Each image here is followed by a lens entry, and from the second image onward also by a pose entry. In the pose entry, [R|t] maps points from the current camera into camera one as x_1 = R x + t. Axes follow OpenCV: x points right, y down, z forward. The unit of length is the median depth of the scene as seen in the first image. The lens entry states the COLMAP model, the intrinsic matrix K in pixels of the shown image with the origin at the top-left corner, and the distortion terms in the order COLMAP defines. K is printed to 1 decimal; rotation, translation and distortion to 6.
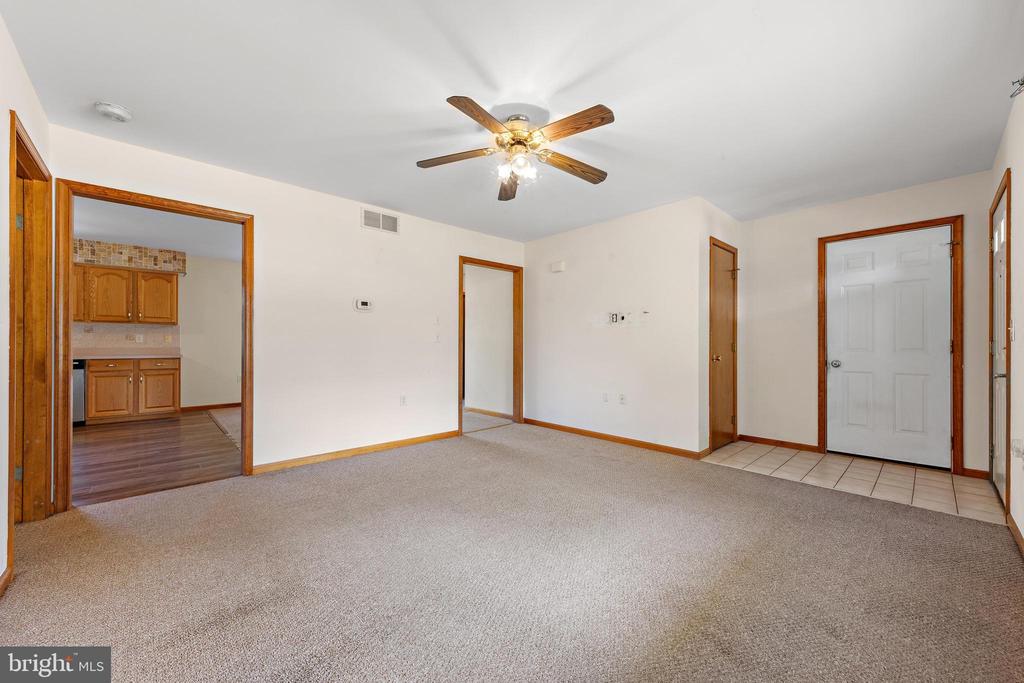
lens RADIAL K [[389.4, 0, 516.4], [0, 389.4, 344.6], [0, 0, 1]] dist [-0.000813, -0.000059]
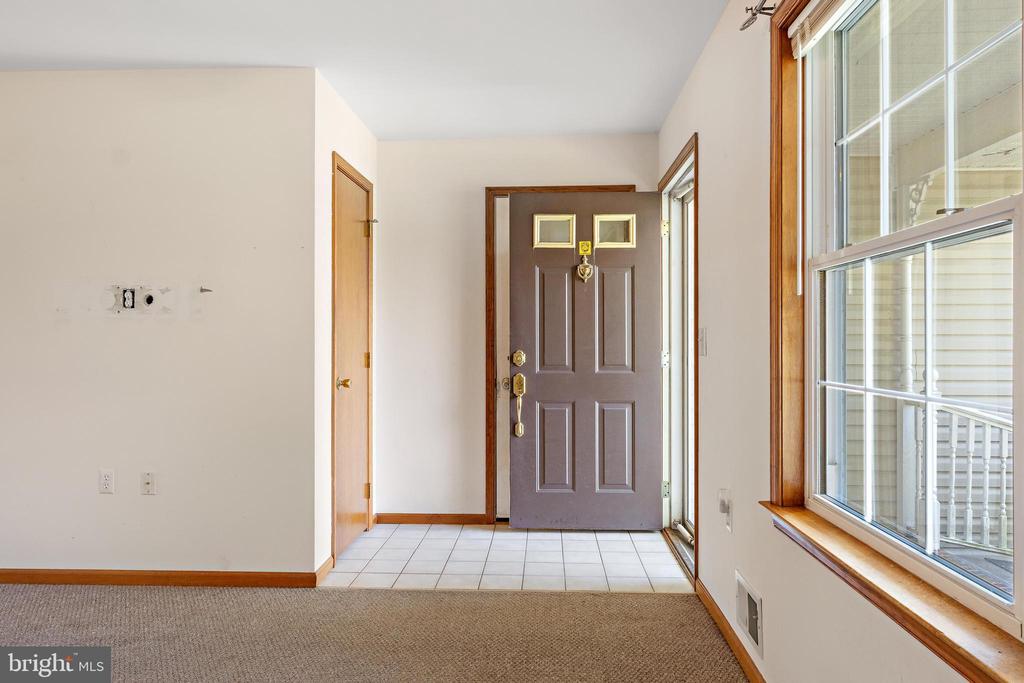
lens RADIAL K [[672.1, 0, 512.0], [0, 672.1, 341.5], [0, 0, 1]] dist [0.009331, 0.001823]
pose [[0.719873, -0.004202, 0.694093, 0.041039], [-0.001322, 0.999972, 0.007425, -0.028748], [-0.694105, -0.006263, 0.719847, 0.175713]]
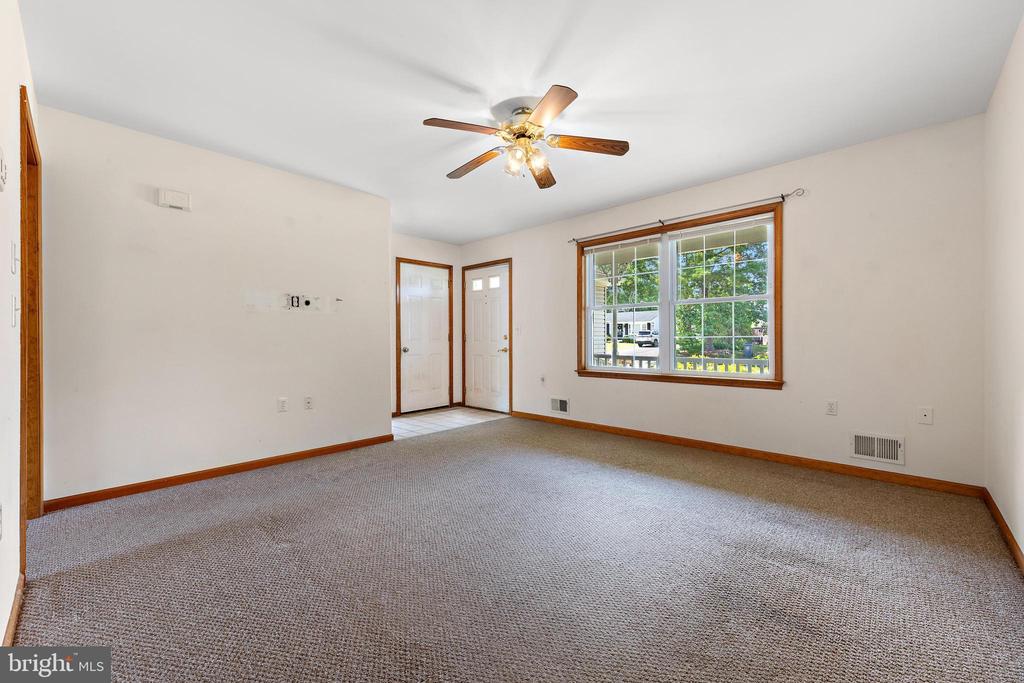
lens RADIAL K [[411.0, 0, 519.5], [0, 411.0, 339.3], [0, 0, 1]] dist [-0.001486, -0.000143]
pose [[-0.073340, -0.006277, 0.997287, -0.652654], [-0.000582, 0.999980, 0.006251, 0.002330], [-0.997307, -0.000122, -0.073342, 0.665238]]
